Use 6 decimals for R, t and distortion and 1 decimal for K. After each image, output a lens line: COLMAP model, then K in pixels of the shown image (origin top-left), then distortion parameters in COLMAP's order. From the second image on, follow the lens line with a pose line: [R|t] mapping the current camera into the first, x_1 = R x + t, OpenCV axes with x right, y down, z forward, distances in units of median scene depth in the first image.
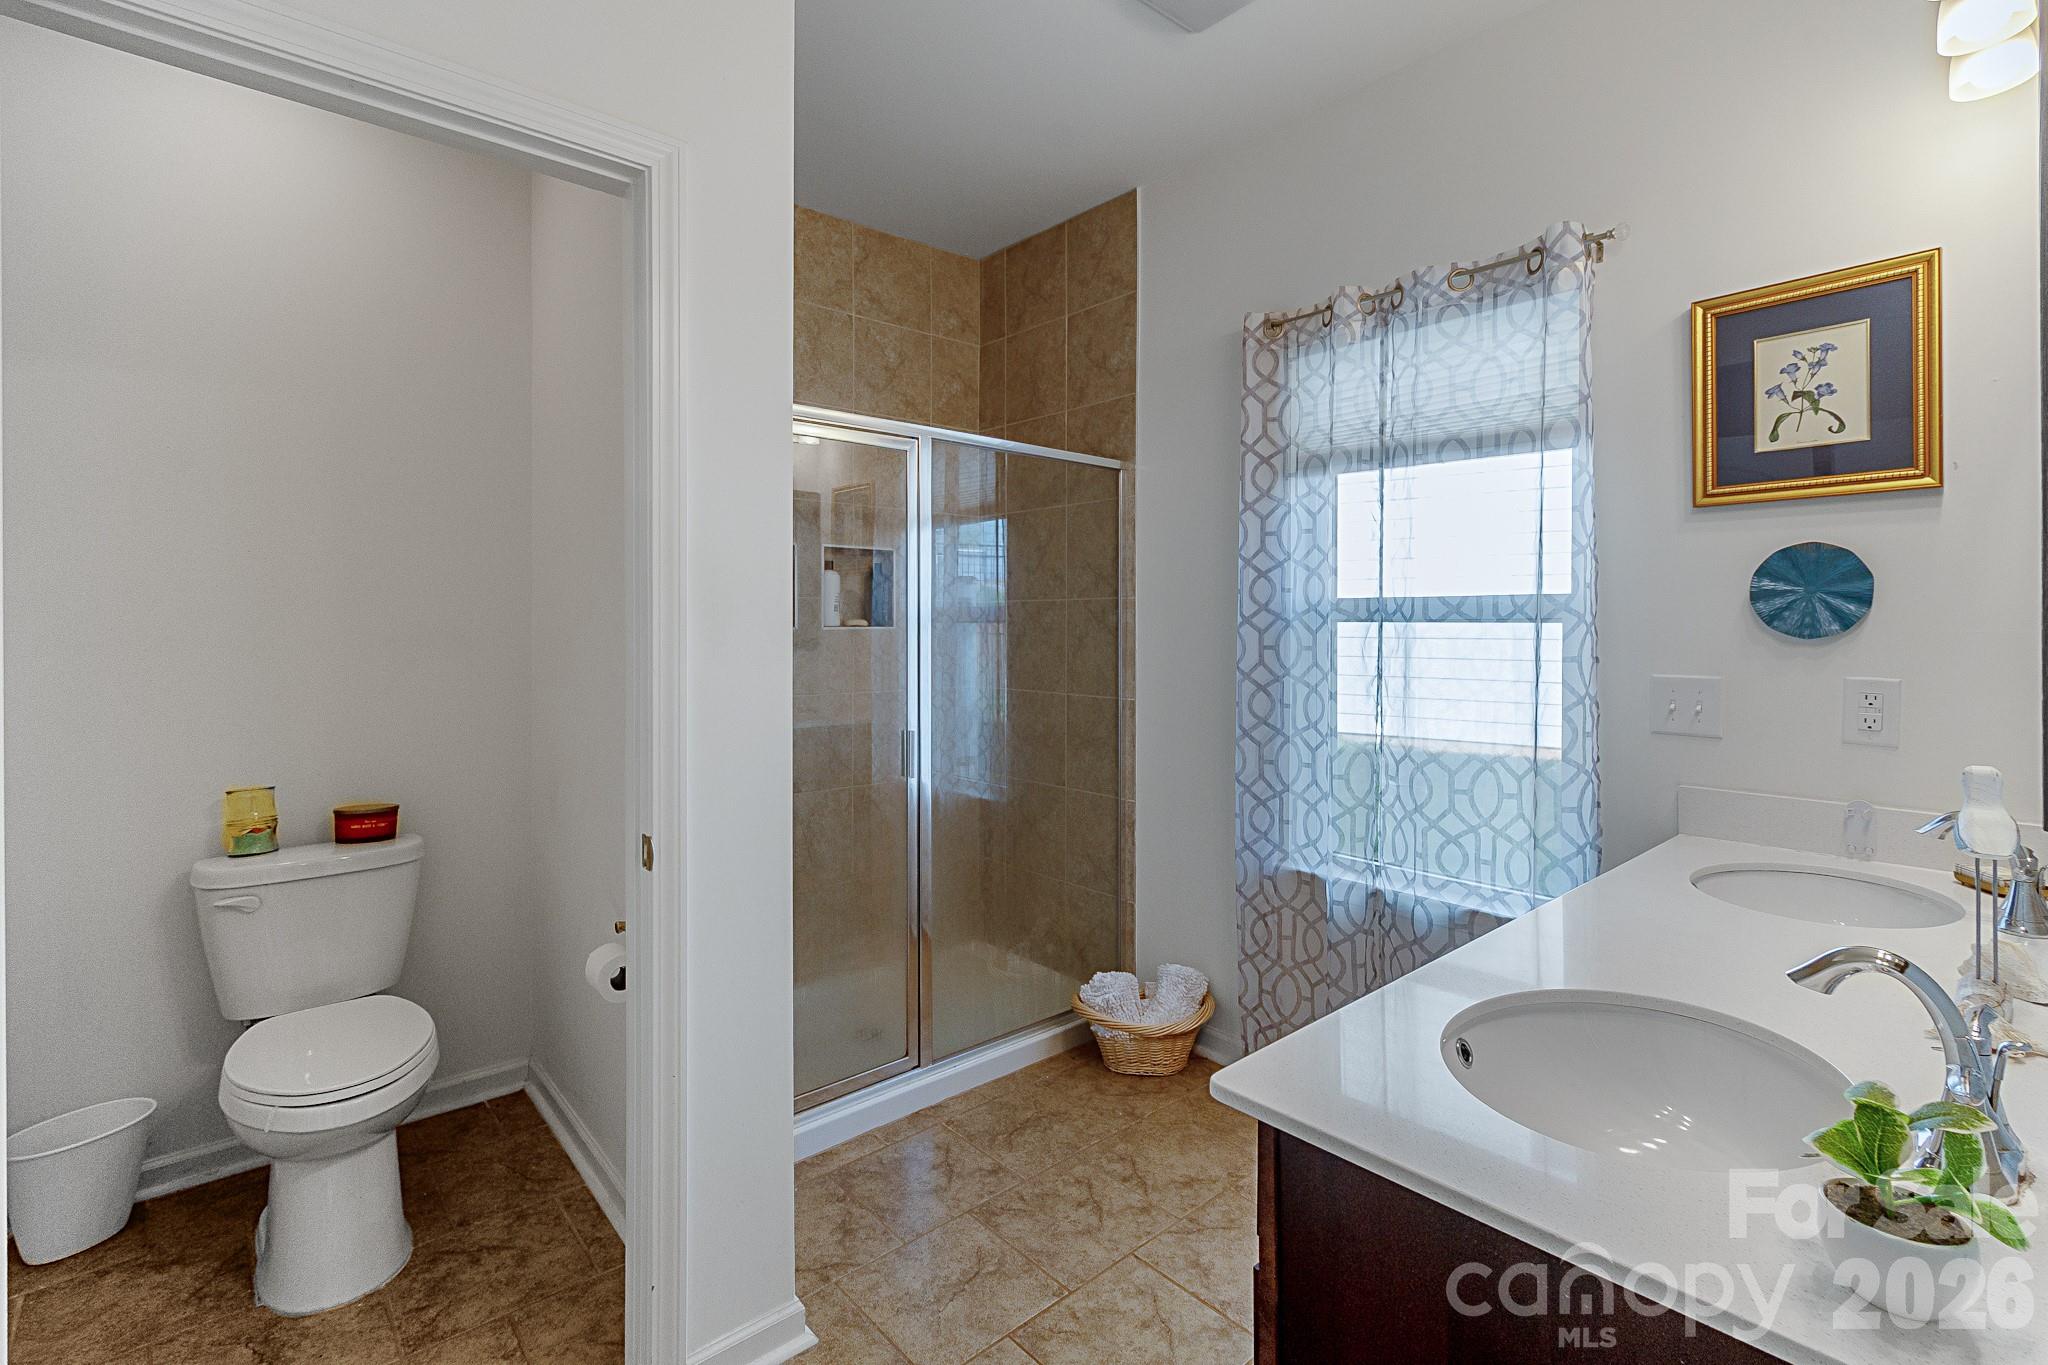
lens RADIAL K [[942.4, 0, 1030.4], [0, 942.4, 618.6], [0, 0, 1]] dist [0.002139, -0.000167]
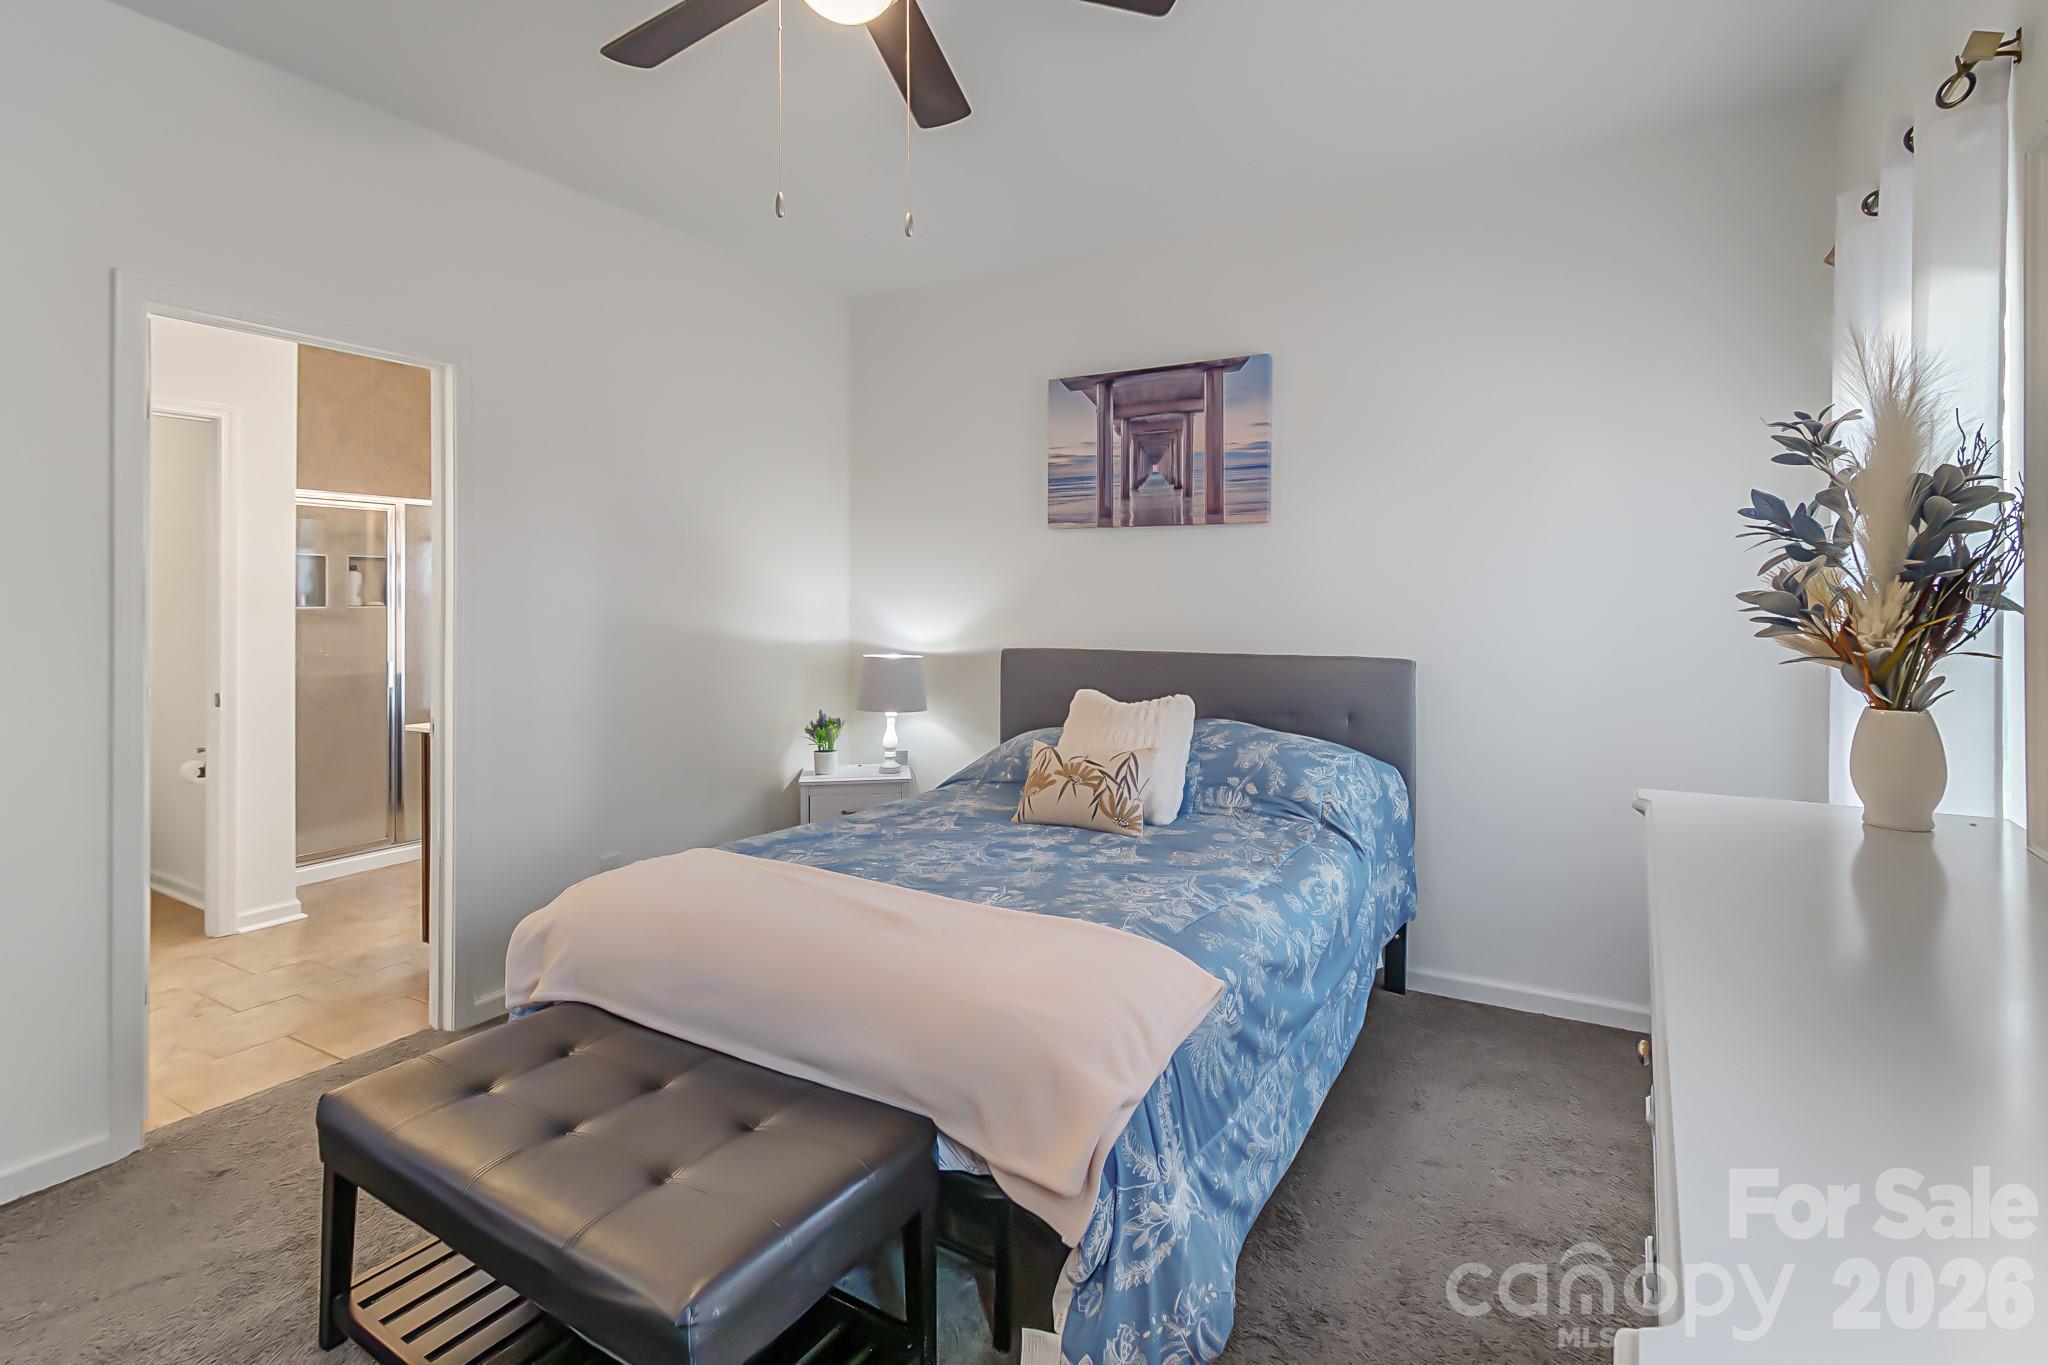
lens RADIAL K [[954.3, 0, 1029.4], [0, 954.3, 598.0], [0, 0, 1]] dist [0.001587, 0.000016]
pose [[0.938541, -0.014932, 0.344843, 0.659556], [0.013427, 0.999887, 0.006752, -0.021096], [-0.344905, -0.001707, 0.938636, -1.870199]]
